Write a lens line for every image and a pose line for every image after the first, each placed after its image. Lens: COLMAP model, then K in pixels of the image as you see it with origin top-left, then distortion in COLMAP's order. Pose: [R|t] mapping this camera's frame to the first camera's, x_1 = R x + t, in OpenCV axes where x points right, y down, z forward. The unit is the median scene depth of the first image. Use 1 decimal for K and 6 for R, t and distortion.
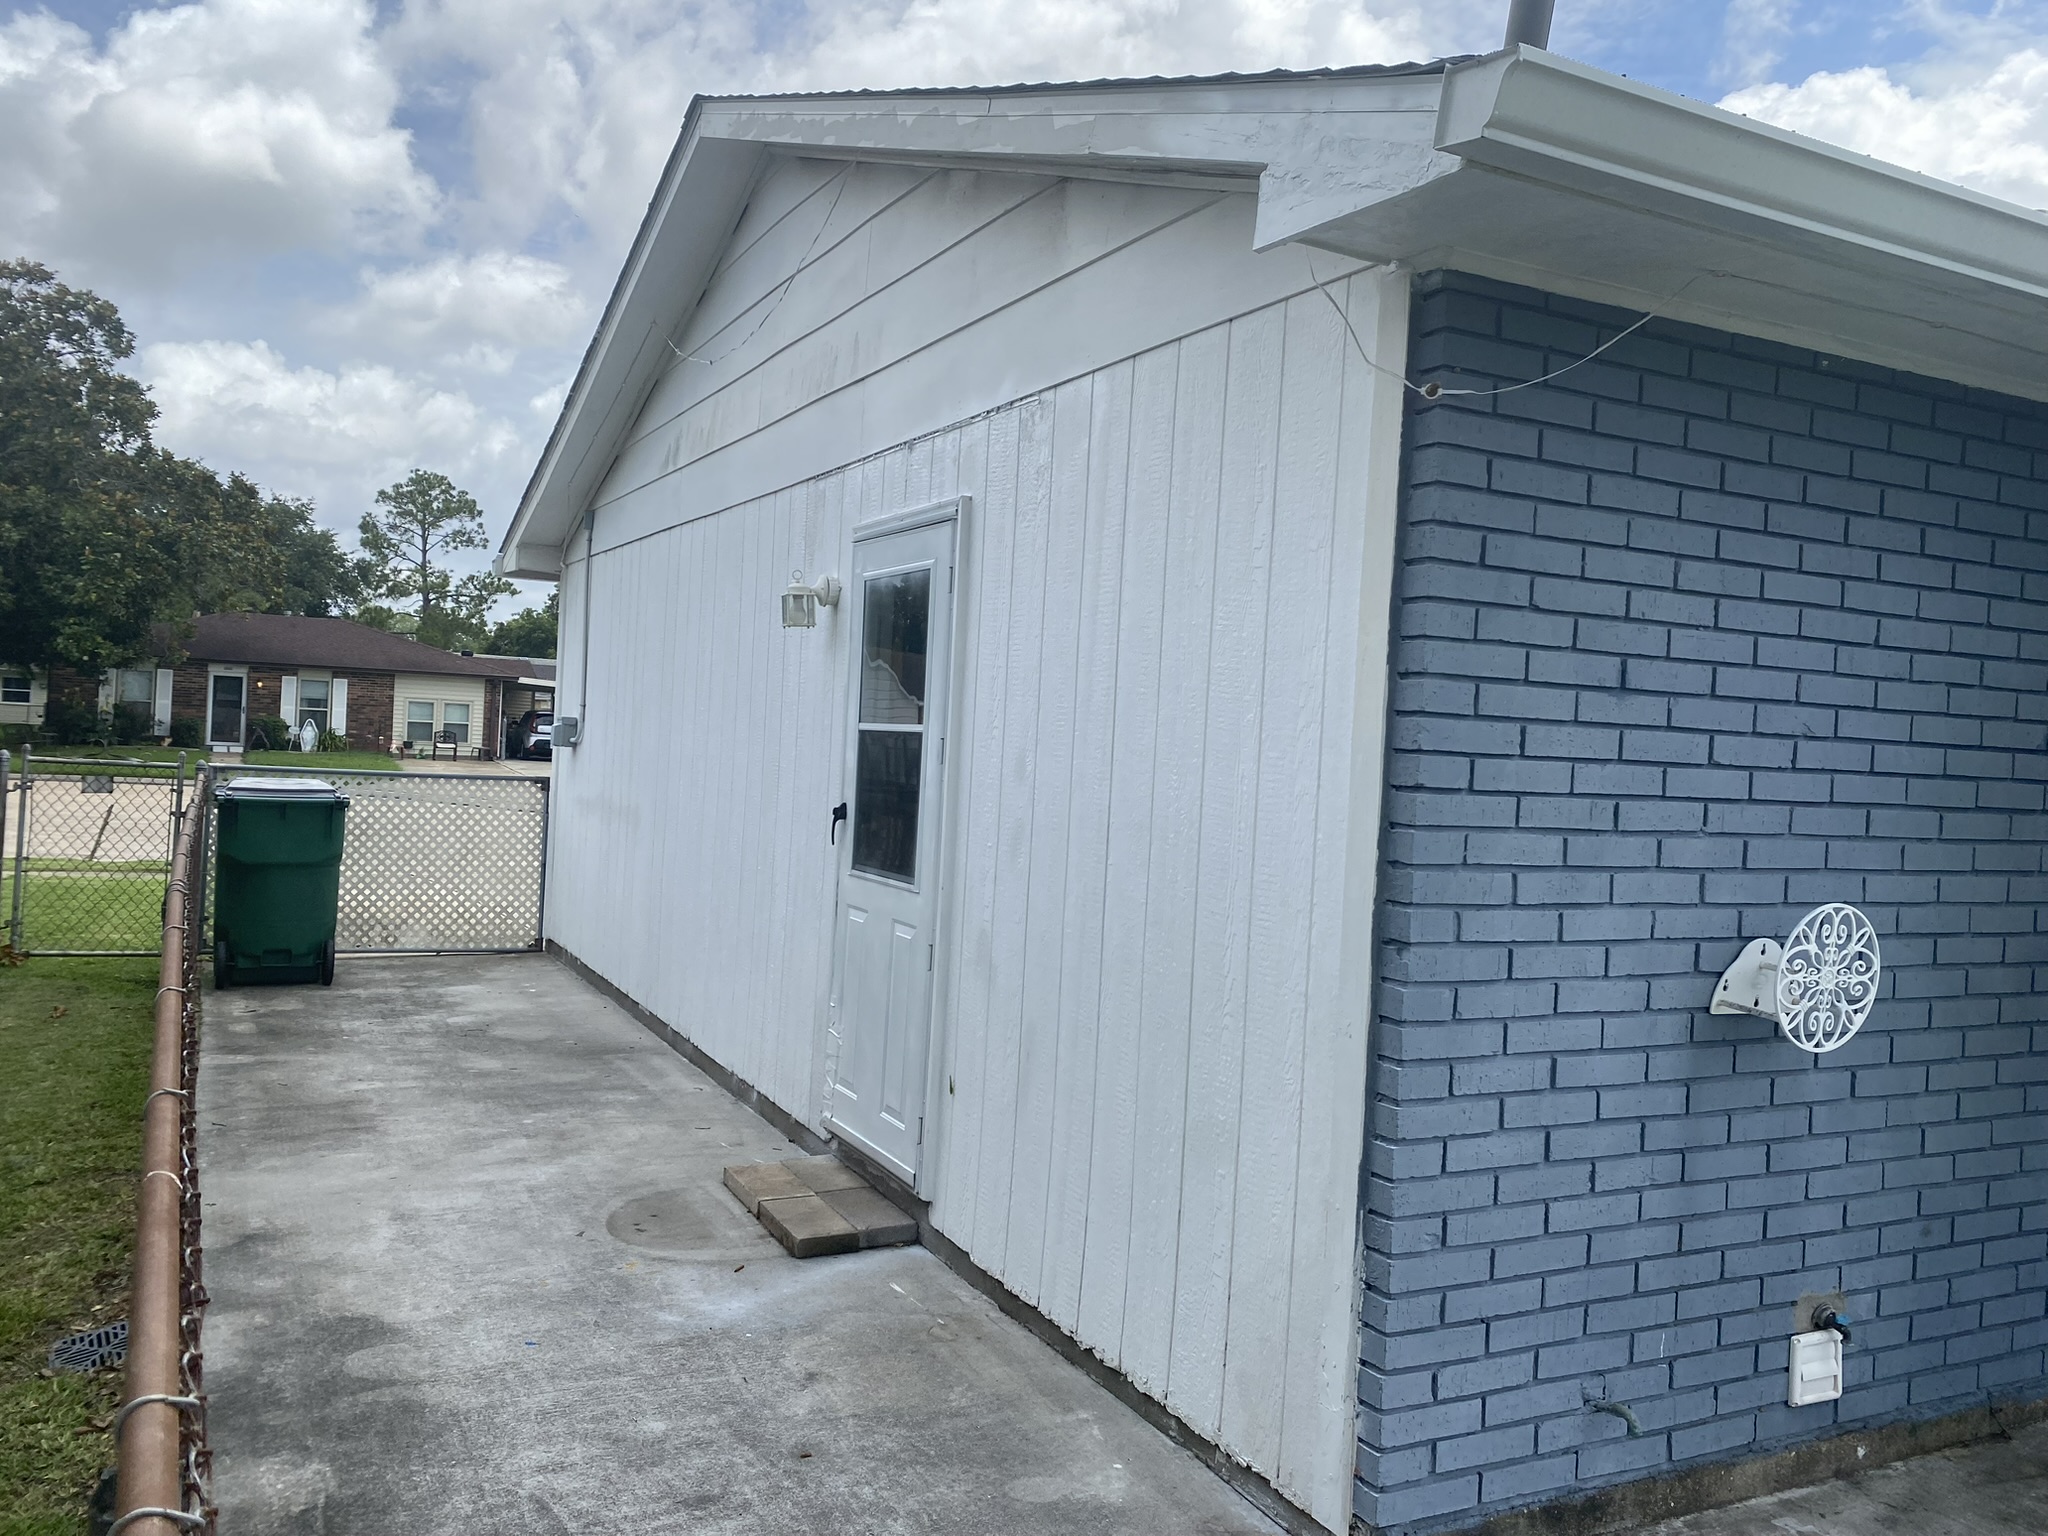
lens RADIAL K [[1583.7, 0, 1024.0], [0, 1583.7, 768.0], [0, 0, 1]] dist [0.005784, 0.003325]
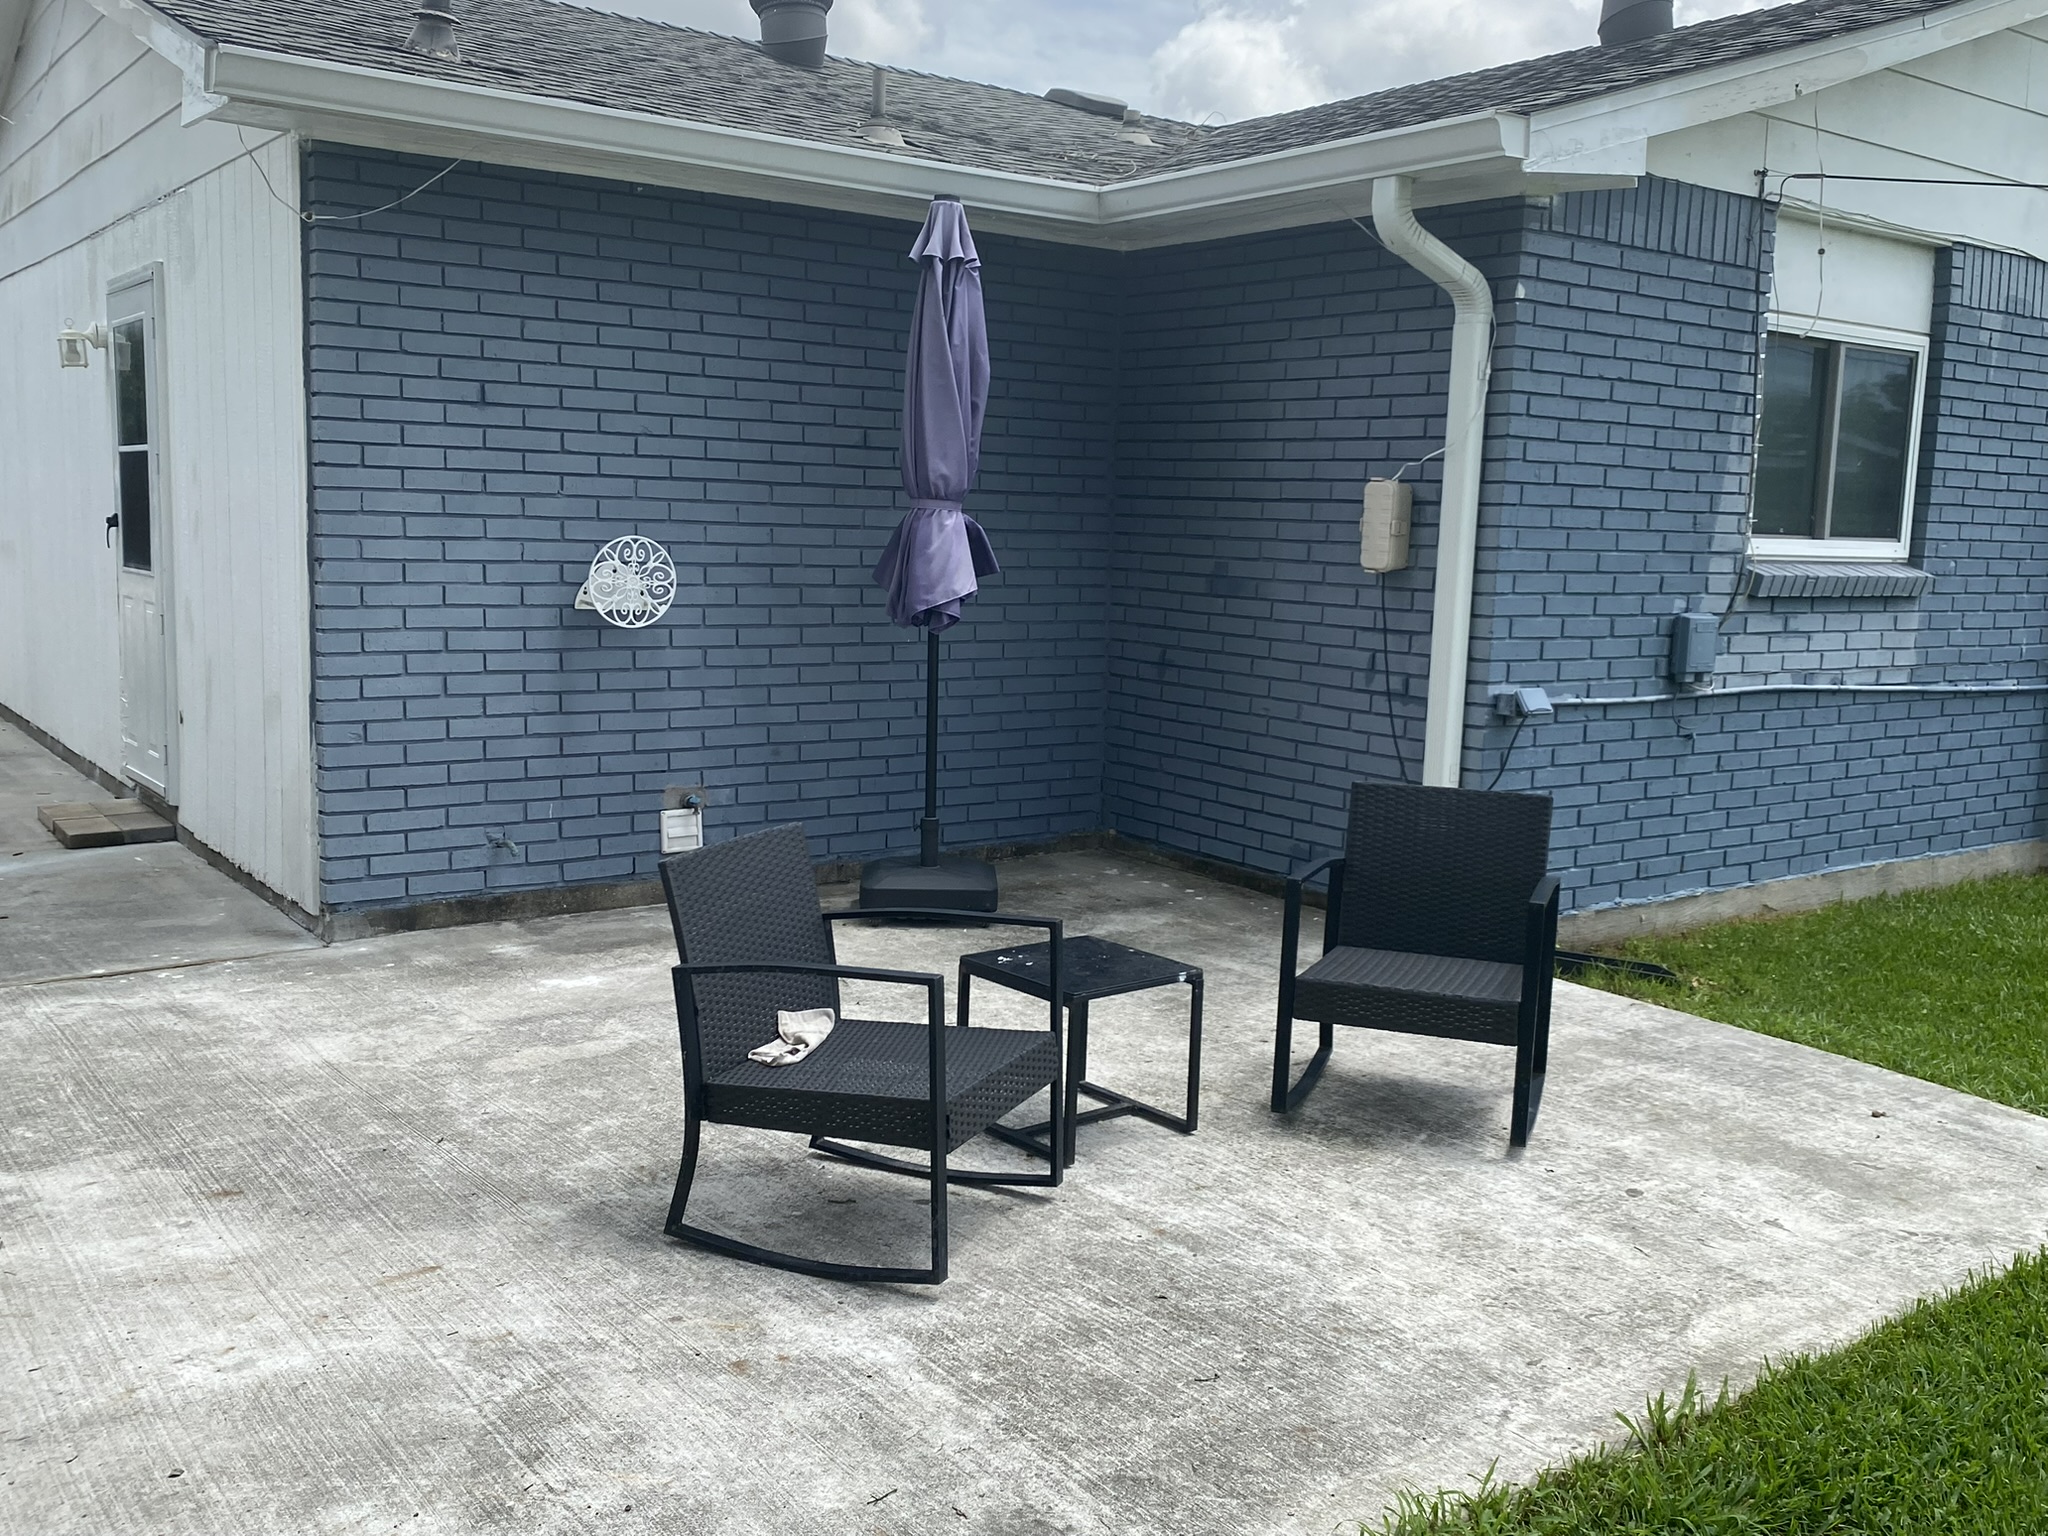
lens RADIAL K [[1893.1, 0, 1076.5], [0, 1893.1, 788.2], [0, 0, 1]] dist [0.141880, -0.345710]
pose [[0.985220, -0.044157, 0.165502, 0.615326], [0.021914, 0.990754, 0.133889, 0.088037], [-0.169884, -0.128284, 0.977079, -1.028898]]
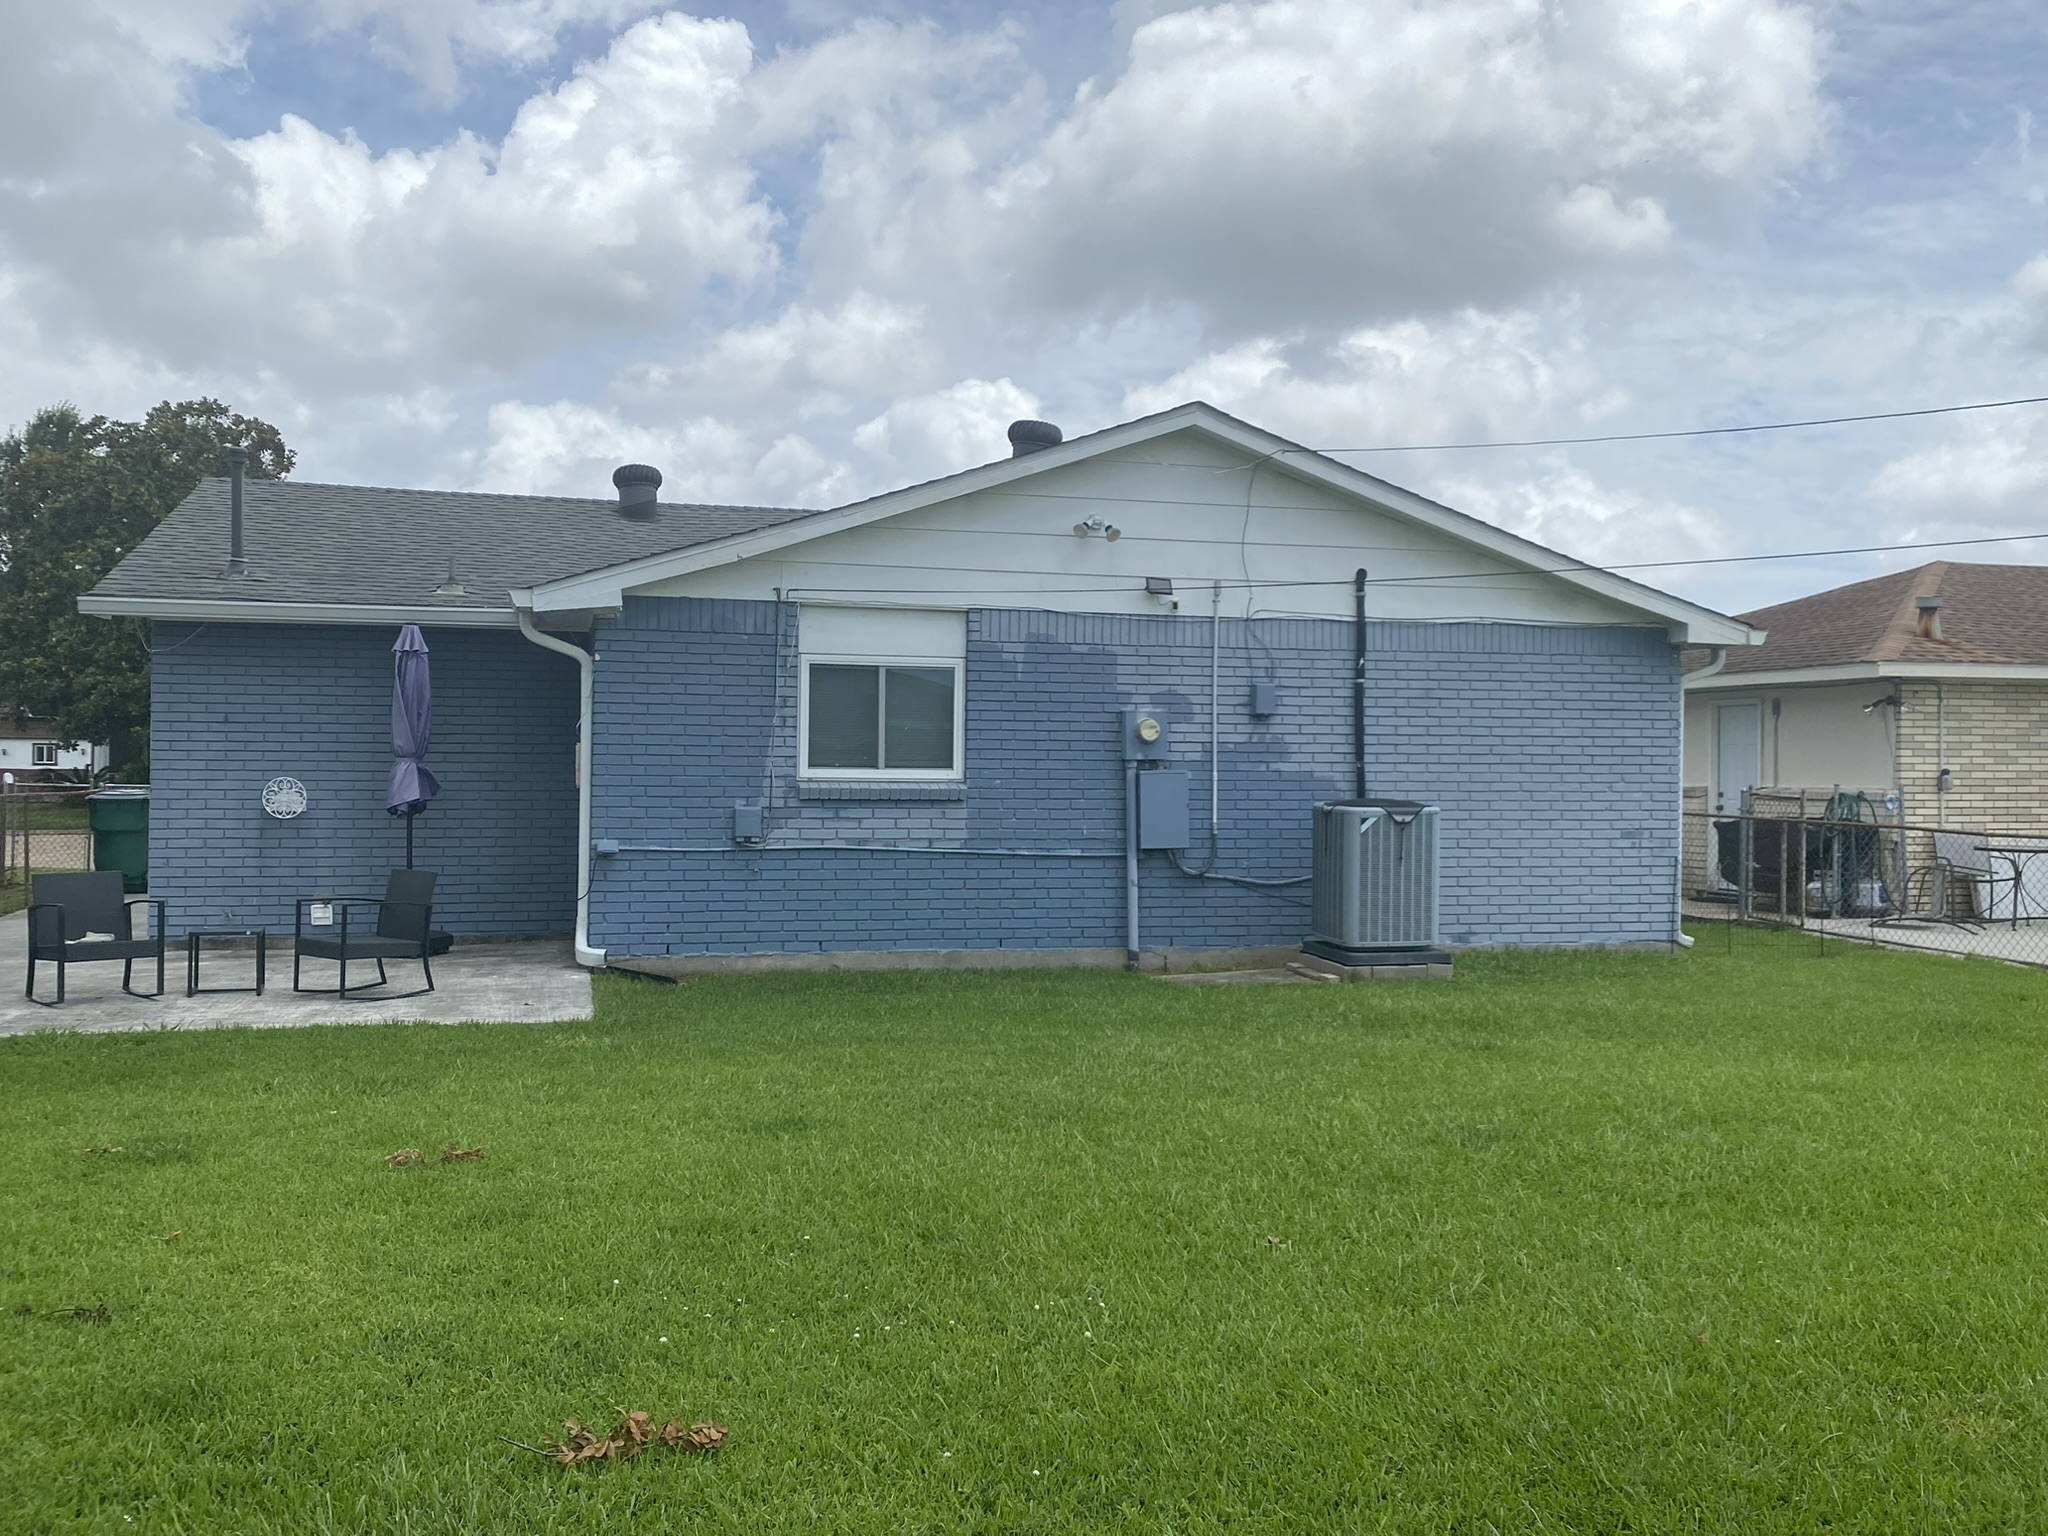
lens RADIAL K [[1909.5, 0, 1024.0], [0, 1909.5, 768.0], [0, 0, 1]] dist [0.147090, -0.359030]
pose [[0.977525, -0.040668, -0.206860, 3.072269], [0.035760, 0.998984, -0.027412, 0.244761], [0.207764, 0.019398, 0.977987, -2.994232]]
